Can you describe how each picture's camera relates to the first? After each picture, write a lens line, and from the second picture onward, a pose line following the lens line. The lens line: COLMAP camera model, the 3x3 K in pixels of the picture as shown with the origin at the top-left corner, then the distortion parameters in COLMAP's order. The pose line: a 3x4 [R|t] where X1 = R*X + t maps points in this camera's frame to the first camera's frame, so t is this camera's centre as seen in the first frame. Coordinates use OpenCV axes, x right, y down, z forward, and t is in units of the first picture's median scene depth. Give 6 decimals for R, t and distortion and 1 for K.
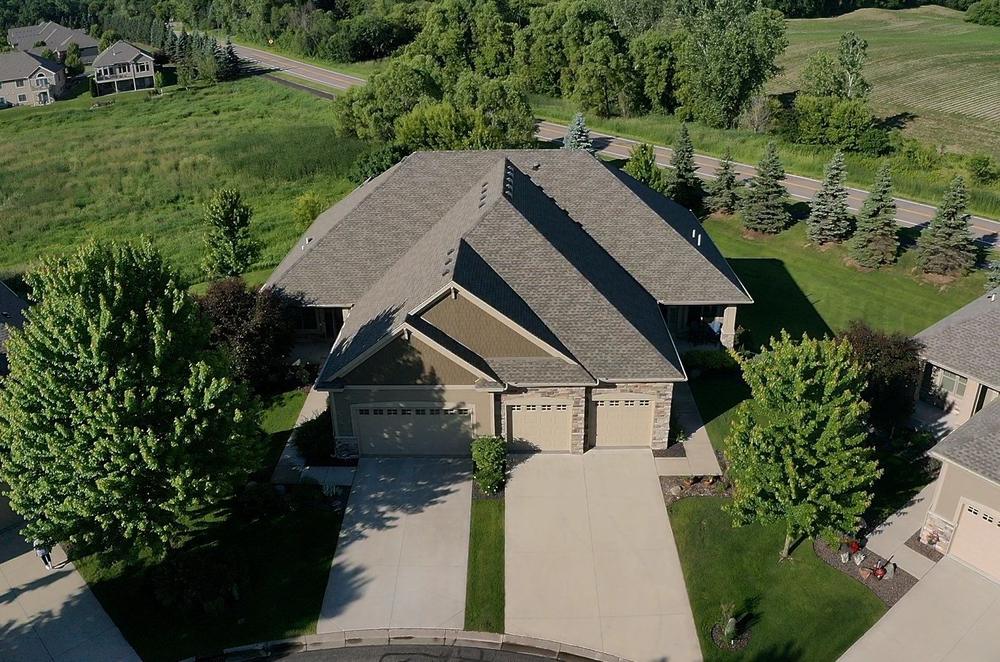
lens RADIAL K [[816.2, 0, 500.0], [0, 816.2, 331.0], [0, 0, 1]] dist [-0.206316, 0.037705]
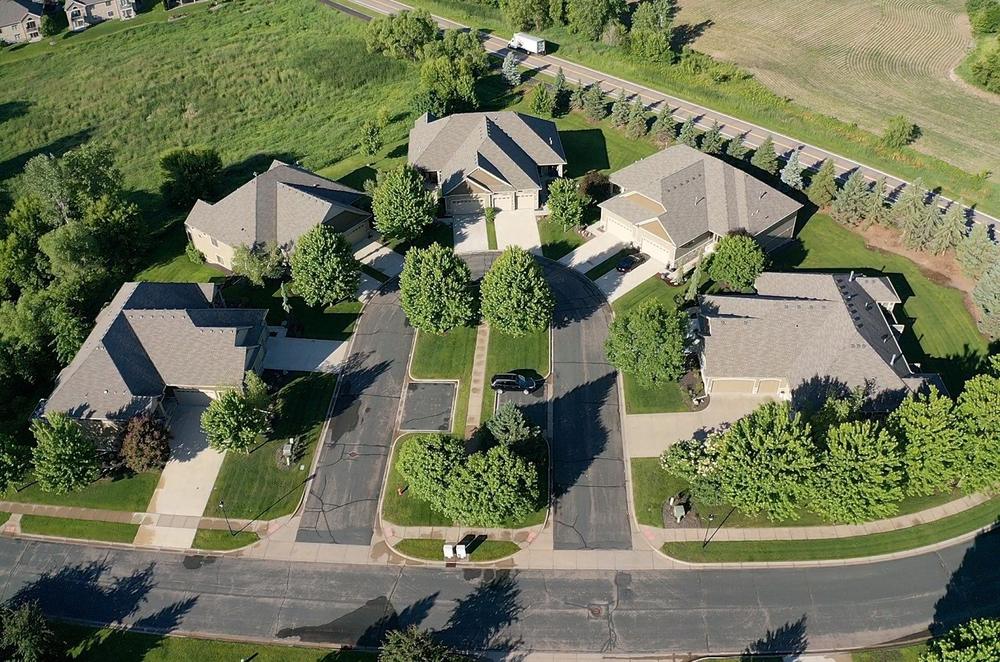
lens RADIAL K [[816.2, 0, 500.0], [0, 816.2, 331.0], [0, 0, 1]] dist [-0.206316, 0.037705]
pose [[0.996390, -0.059156, 0.060885, -0.209534], [0.043212, 0.970779, 0.236051, -0.180760], [-0.073069, -0.232568, 0.969831, -2.569153]]
